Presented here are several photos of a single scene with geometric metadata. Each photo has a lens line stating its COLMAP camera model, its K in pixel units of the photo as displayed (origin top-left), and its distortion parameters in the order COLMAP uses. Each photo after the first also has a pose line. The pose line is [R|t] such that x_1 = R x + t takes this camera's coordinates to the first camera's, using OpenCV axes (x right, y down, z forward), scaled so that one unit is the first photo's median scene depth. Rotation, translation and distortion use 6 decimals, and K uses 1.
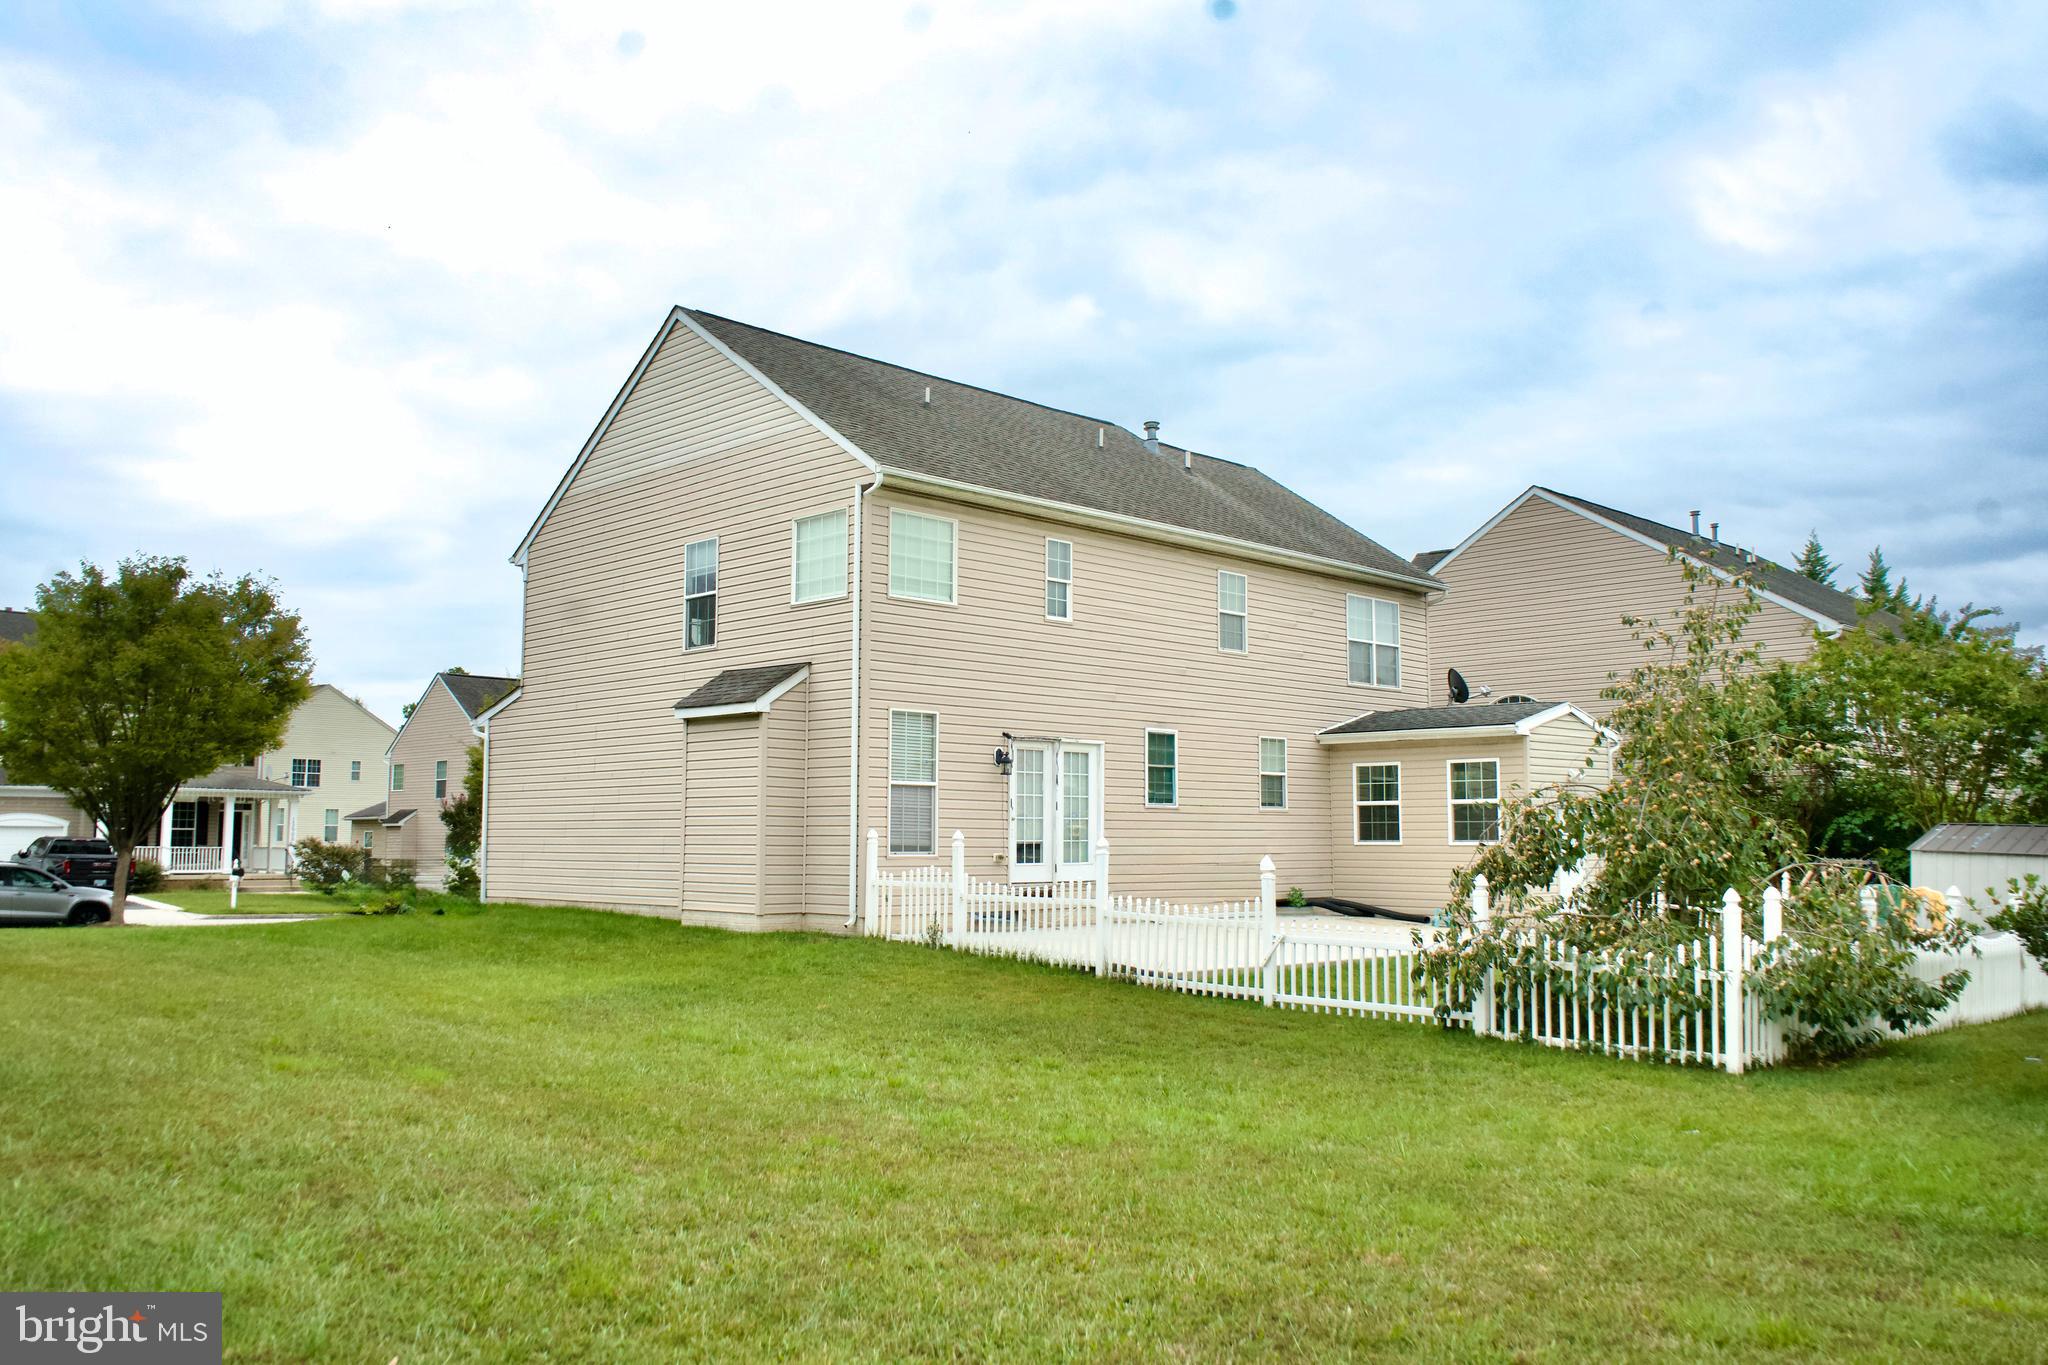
lens RADIAL K [[1611.3, 0, 1024.0], [0, 1611.3, 682.5], [0, 0, 1]] dist [-0.004987, -0.002629]
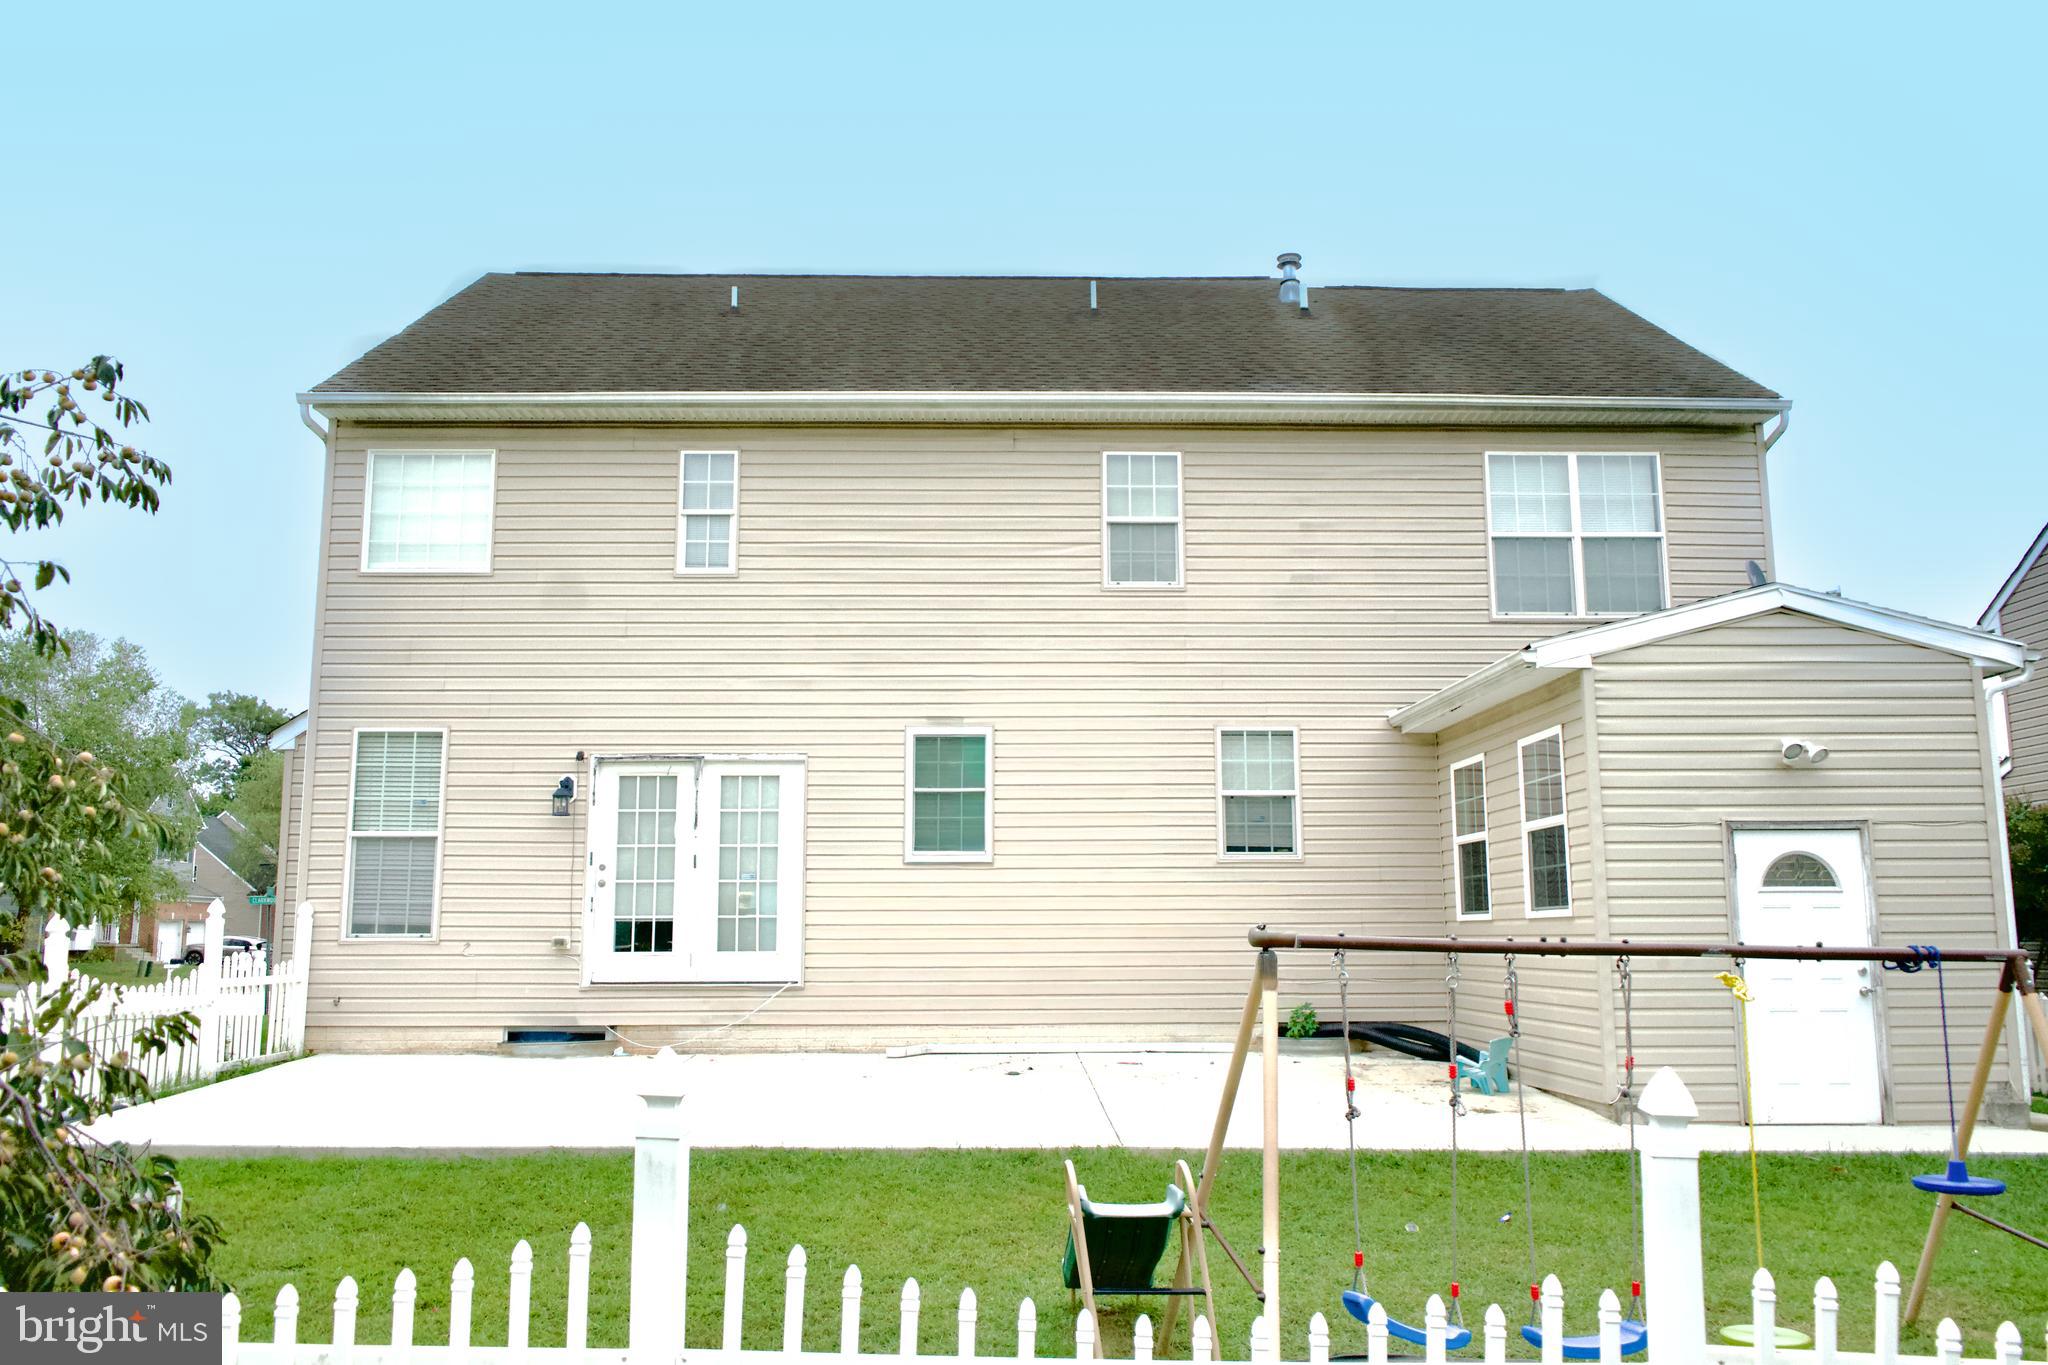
lens RADIAL K [[1611.3, 0, 1024.0], [0, 1611.3, 682.5], [0, 0, 1]] dist [-0.004987, -0.002629]
pose [[0.722740, -0.111025, -0.682144, 0.504468], [0.071044, 0.993719, -0.086465, 0.064173], [0.687459, 0.014030, 0.726088, 0.568297]]
